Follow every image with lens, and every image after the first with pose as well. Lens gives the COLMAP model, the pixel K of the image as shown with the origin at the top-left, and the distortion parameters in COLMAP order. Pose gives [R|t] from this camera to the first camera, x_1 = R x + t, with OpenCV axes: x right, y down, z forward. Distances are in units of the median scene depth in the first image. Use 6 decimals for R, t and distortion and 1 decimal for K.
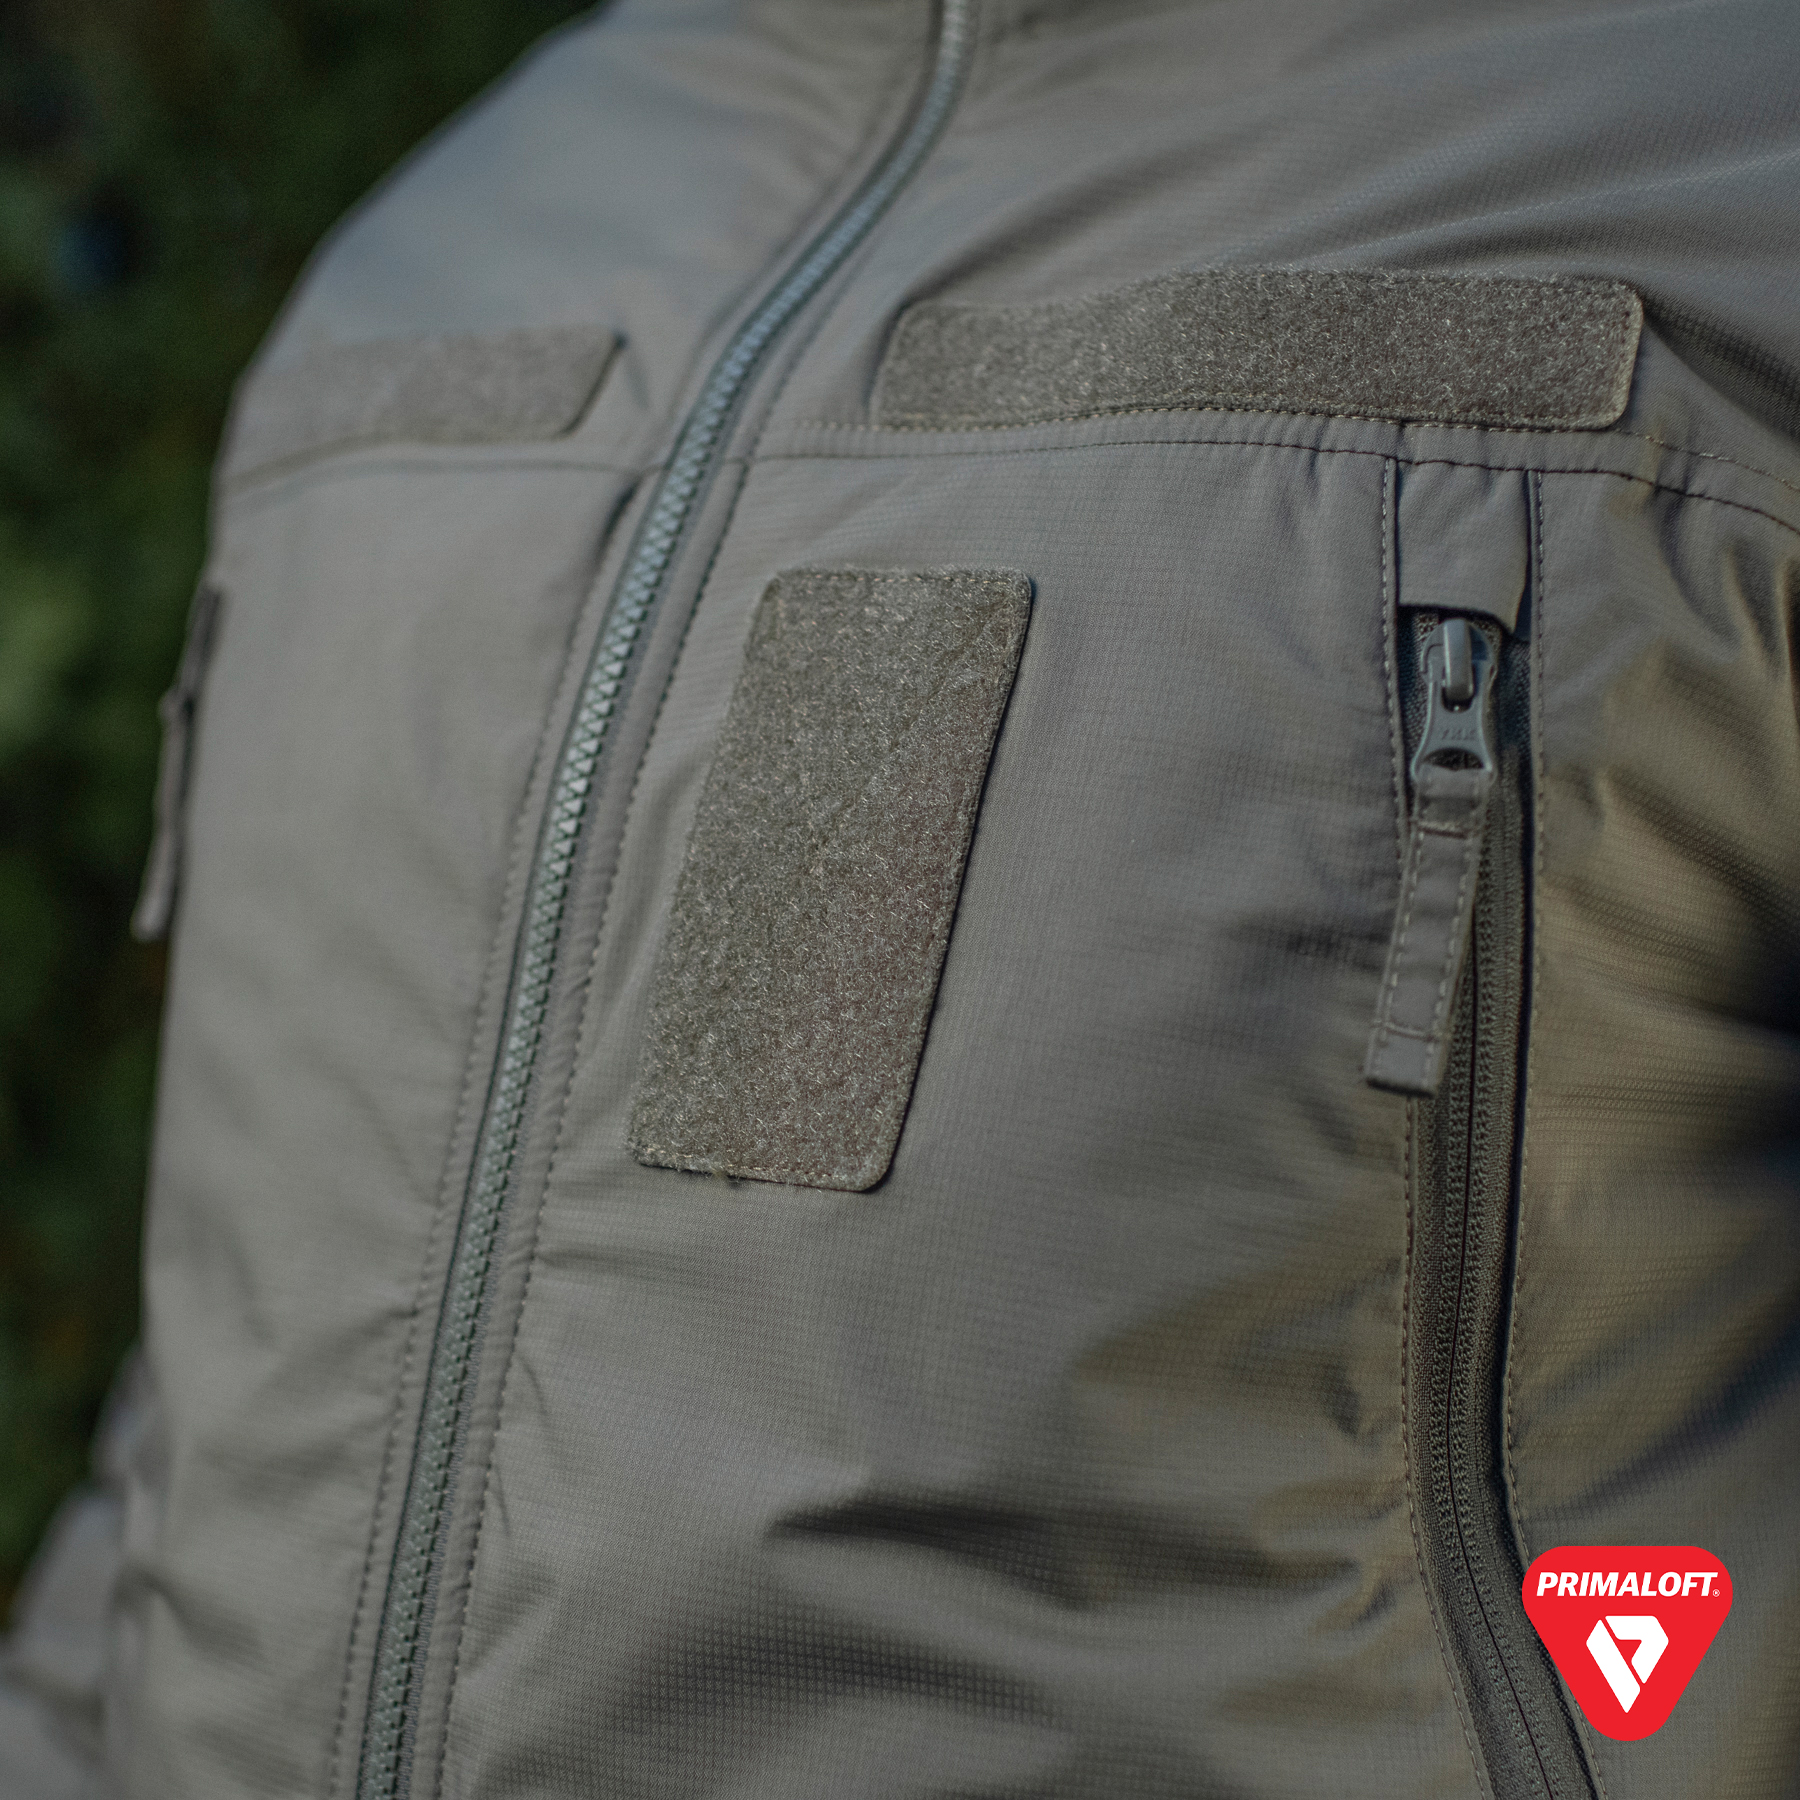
lens RADIAL K [[3024.3, 0, 903.7], [0, 3024.3, 909.1], [0, 0, 1]] dist [-0.108122, 0.000000]
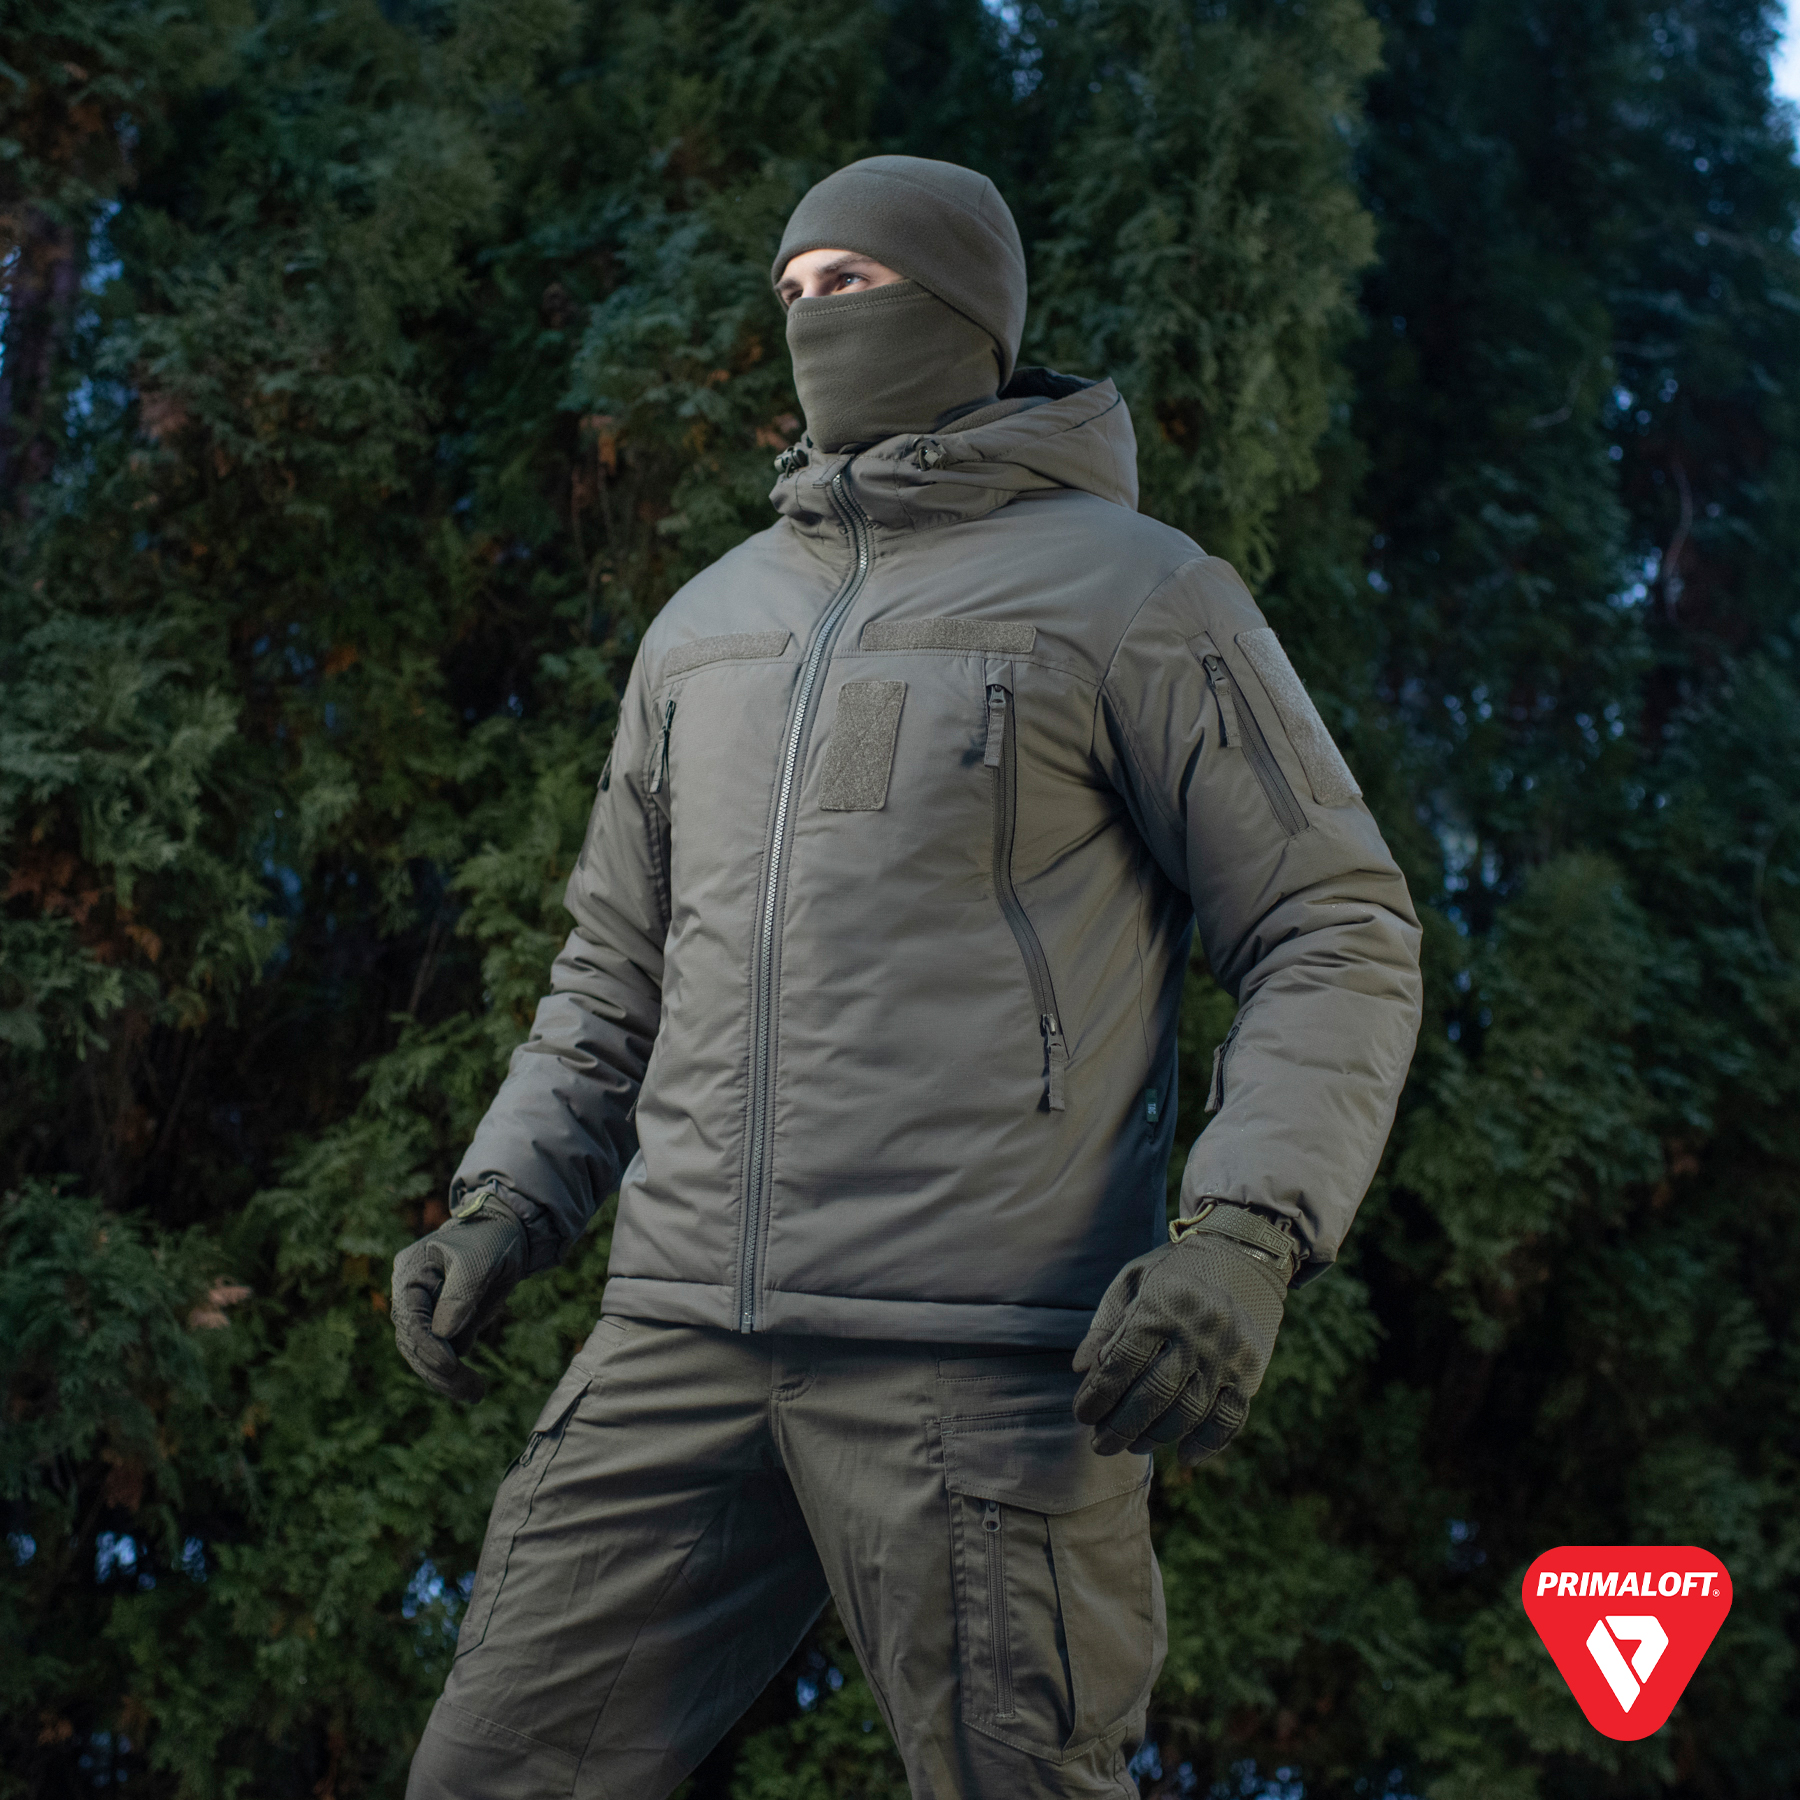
lens RADIAL K [[2804.8, 0, 836.5], [0, 2804.8, 897.3], [0, 0, 1]] dist [-0.103668, 0.000000]
pose [[0.987134, 0.013842, 0.159297, -0.737552], [0.003932, 0.993843, -0.110729, 0.686621], [-0.159849, 0.109931, 0.981001, -3.129899]]
